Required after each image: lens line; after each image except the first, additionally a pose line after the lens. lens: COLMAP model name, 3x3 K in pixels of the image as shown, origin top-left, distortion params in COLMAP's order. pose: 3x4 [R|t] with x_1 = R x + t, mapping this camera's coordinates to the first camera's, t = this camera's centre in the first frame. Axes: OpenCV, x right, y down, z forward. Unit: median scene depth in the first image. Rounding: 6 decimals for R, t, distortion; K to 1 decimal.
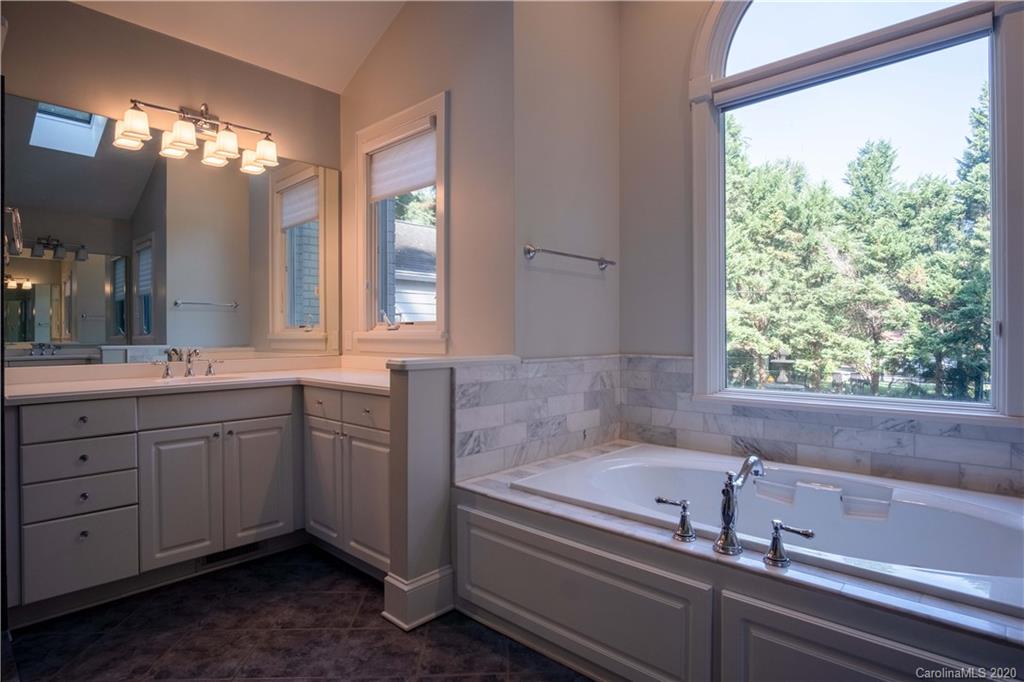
lens RADIAL K [[548.0, 0, 519.3], [0, 548.0, 337.4], [0, 0, 1]] dist [-0.034586, 0.009305]
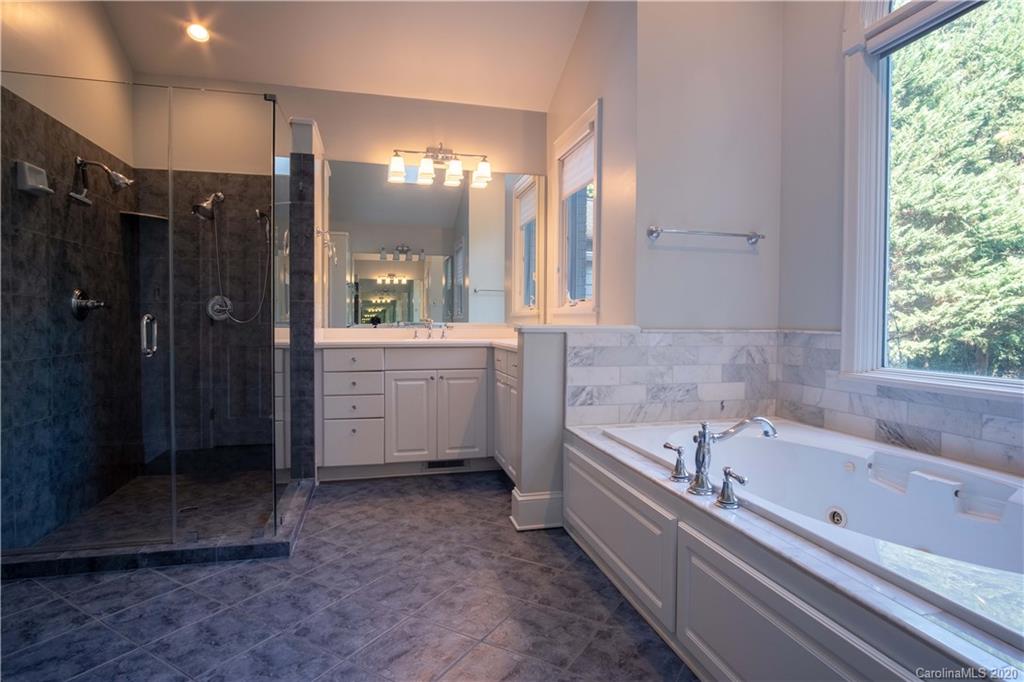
lens RADIAL K [[548.0, 0, 520.3], [0, 548.0, 338.4], [0, 0, 1]] dist [-0.034586, 0.009305]
pose [[0.838000, 0.025463, -0.545075, 0.405197], [-0.012129, 0.999533, 0.028044, 0.030441], [0.545535, -0.016890, 0.837918, -0.078364]]
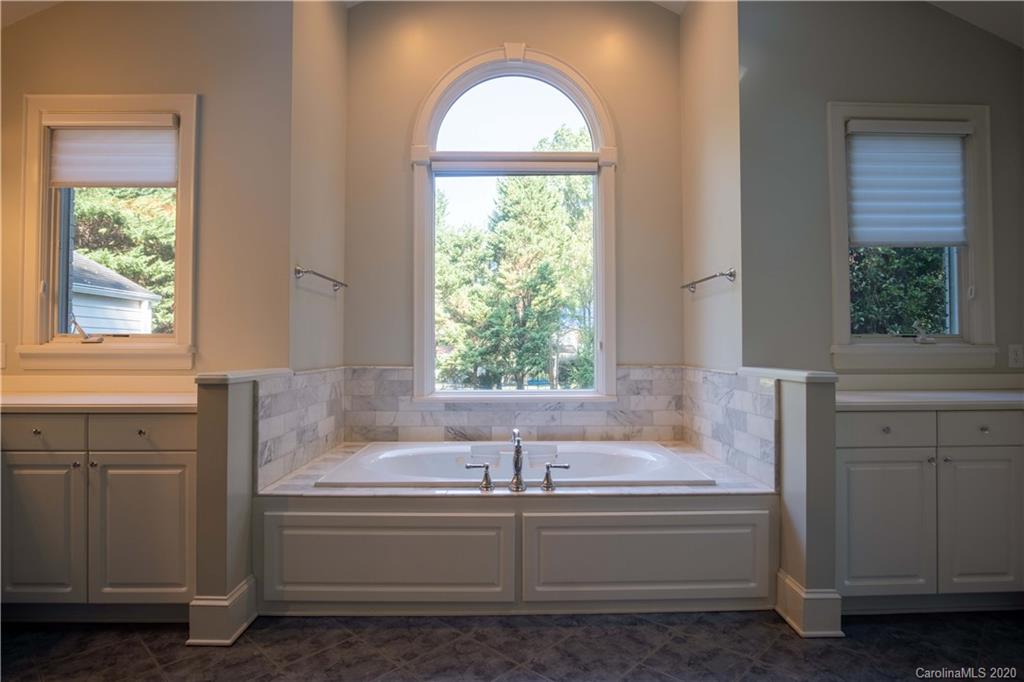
lens RADIAL K [[548.0, 0, 517.5], [0, 548.0, 338.1], [0, 0, 1]] dist [-0.034586, 0.009305]
pose [[0.724551, 0.013625, 0.689086, -0.410566], [0.003848, 0.999709, -0.023813, 0.001236], [-0.689210, 0.019905, 0.724288, -0.075073]]
